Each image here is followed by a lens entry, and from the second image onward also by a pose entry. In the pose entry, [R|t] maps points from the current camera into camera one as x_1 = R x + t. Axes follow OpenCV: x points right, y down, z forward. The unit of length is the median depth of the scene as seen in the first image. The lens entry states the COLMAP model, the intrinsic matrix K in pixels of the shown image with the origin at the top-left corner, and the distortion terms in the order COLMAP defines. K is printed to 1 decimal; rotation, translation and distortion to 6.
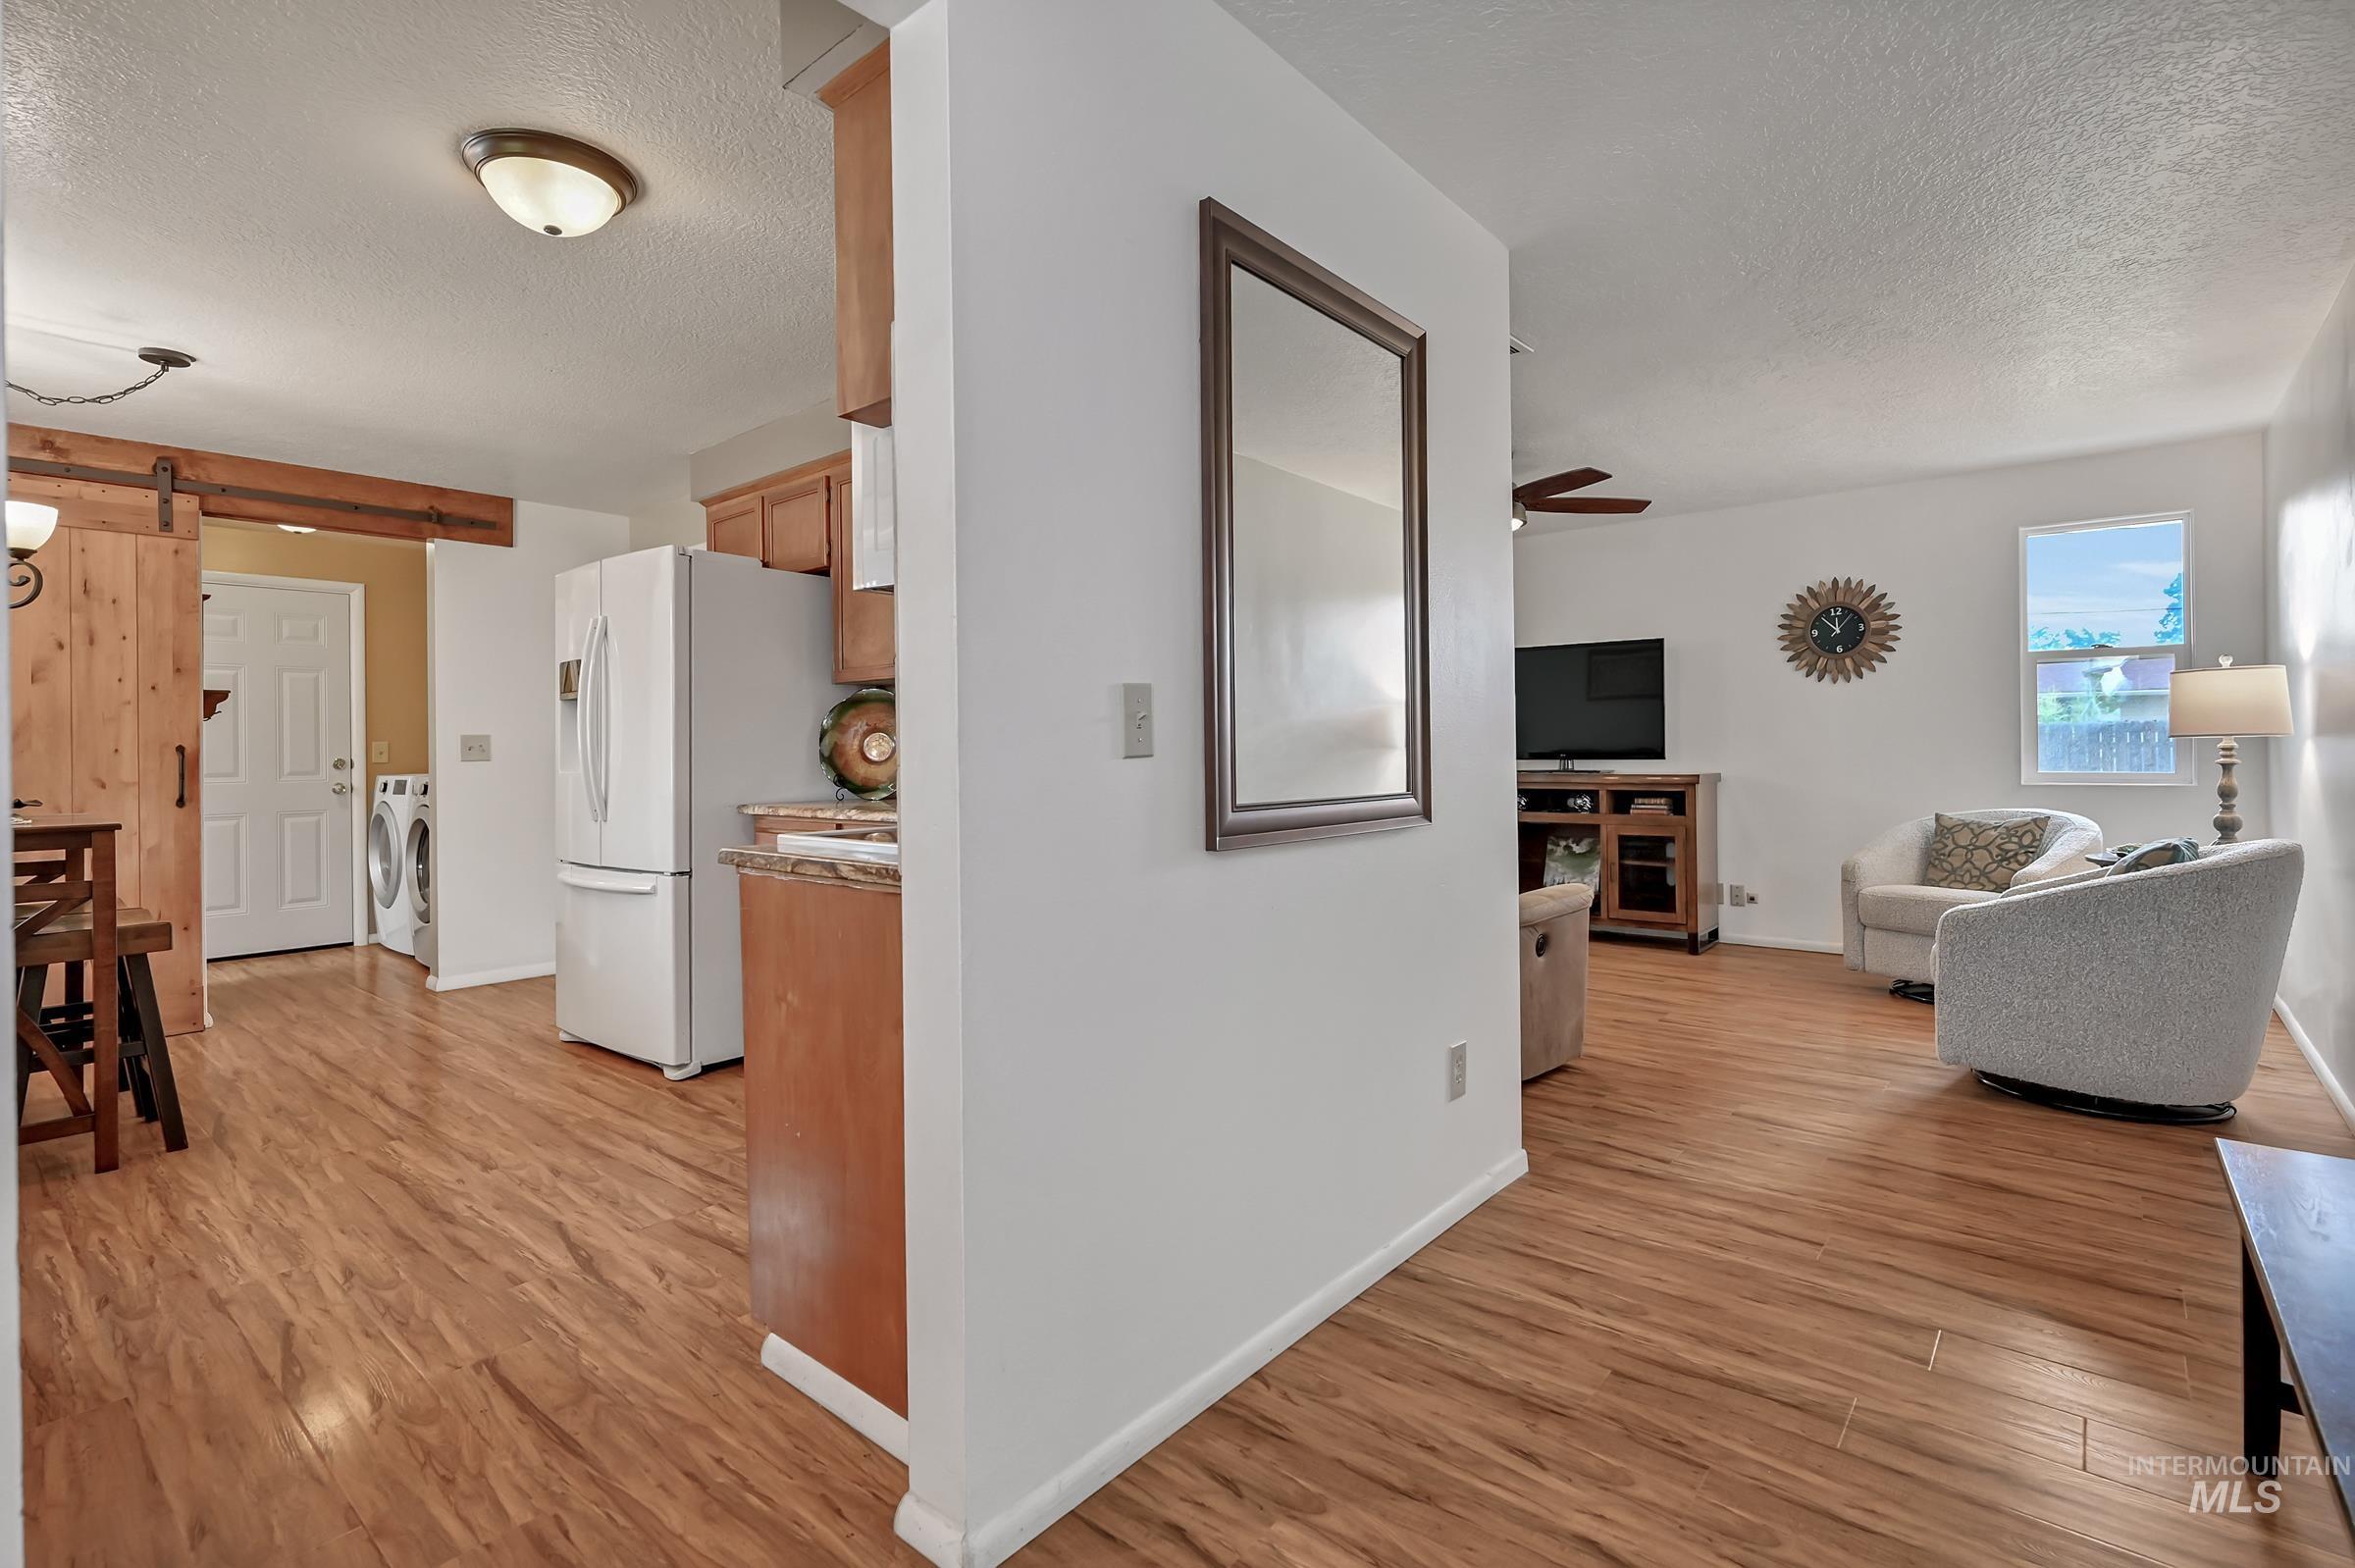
lens RADIAL K [[1093.5, 0, 1168.4], [0, 1093.5, 746.4], [0, 0, 1]] dist [-0.002112, 0.000340]
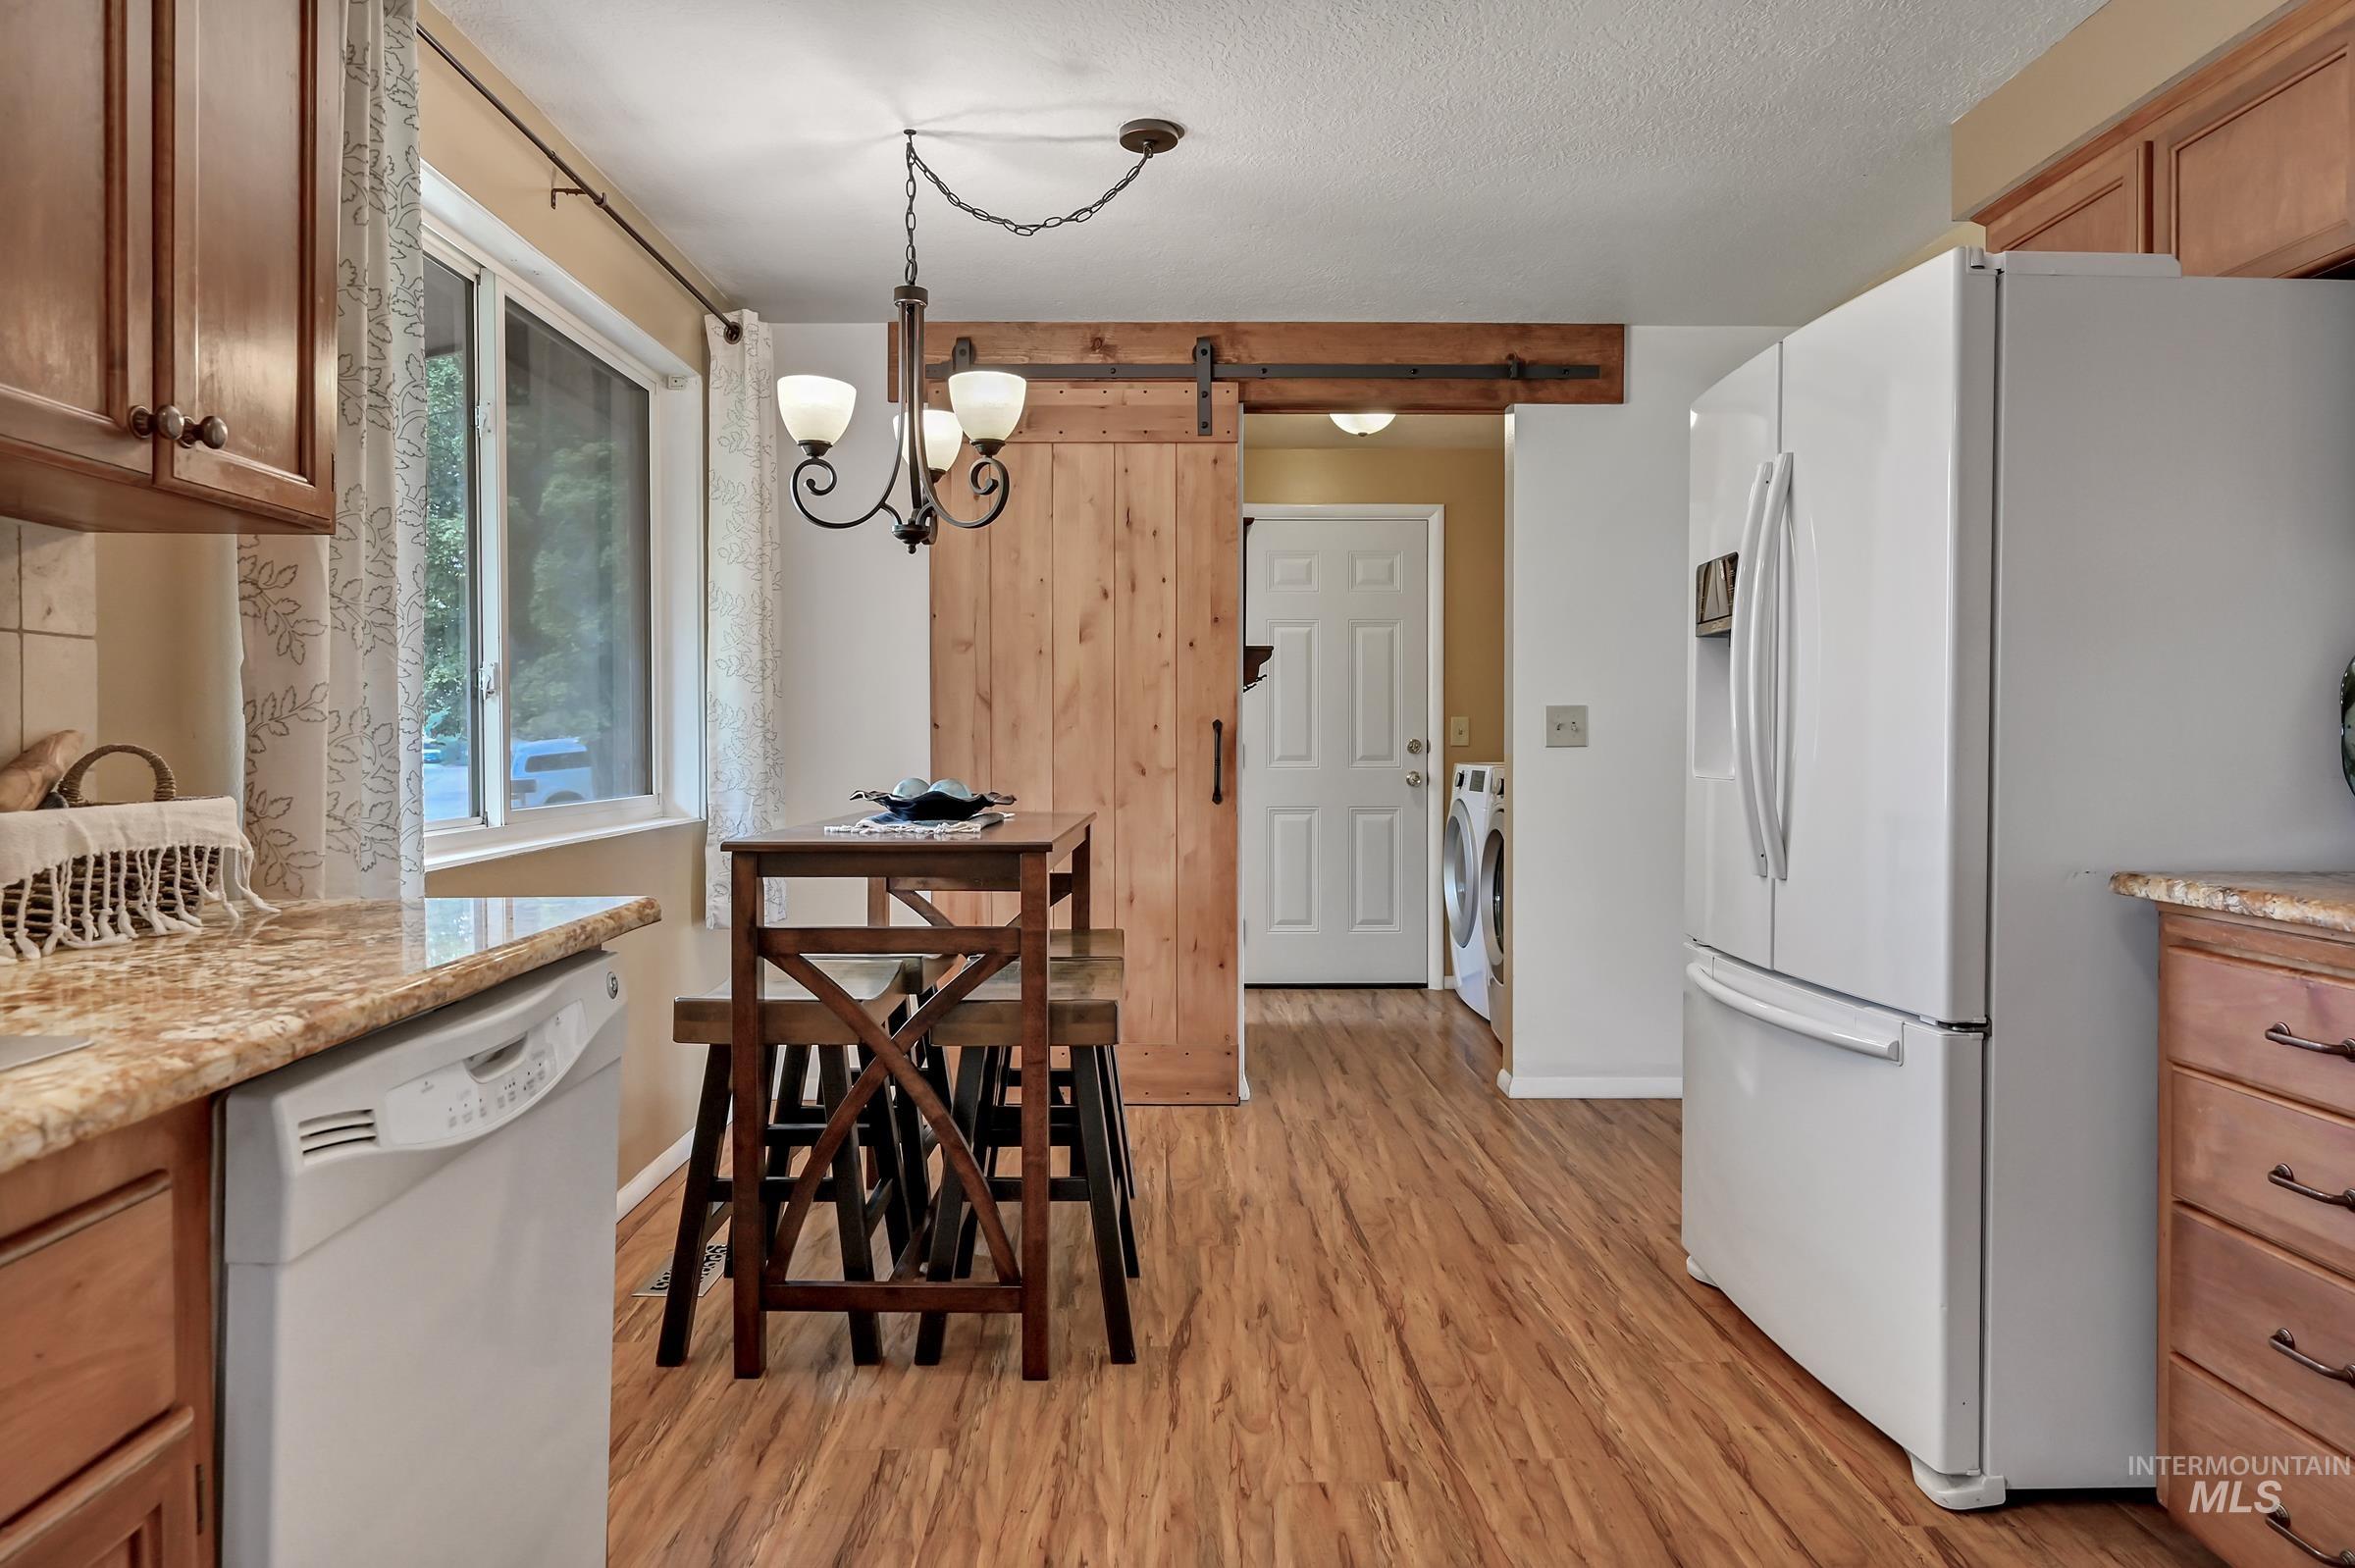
lens RADIAL K [[1392.8, 0, 1173.1], [0, 1392.8, 749.1], [0, 0, 1]] dist [-0.000856, -0.000164]
pose [[0.655153, 0.018521, -0.755269, -0.217542], [-0.005914, 0.999795, 0.019387, 0.000377], [0.755473, -0.008235, 0.655128, 0.375289]]
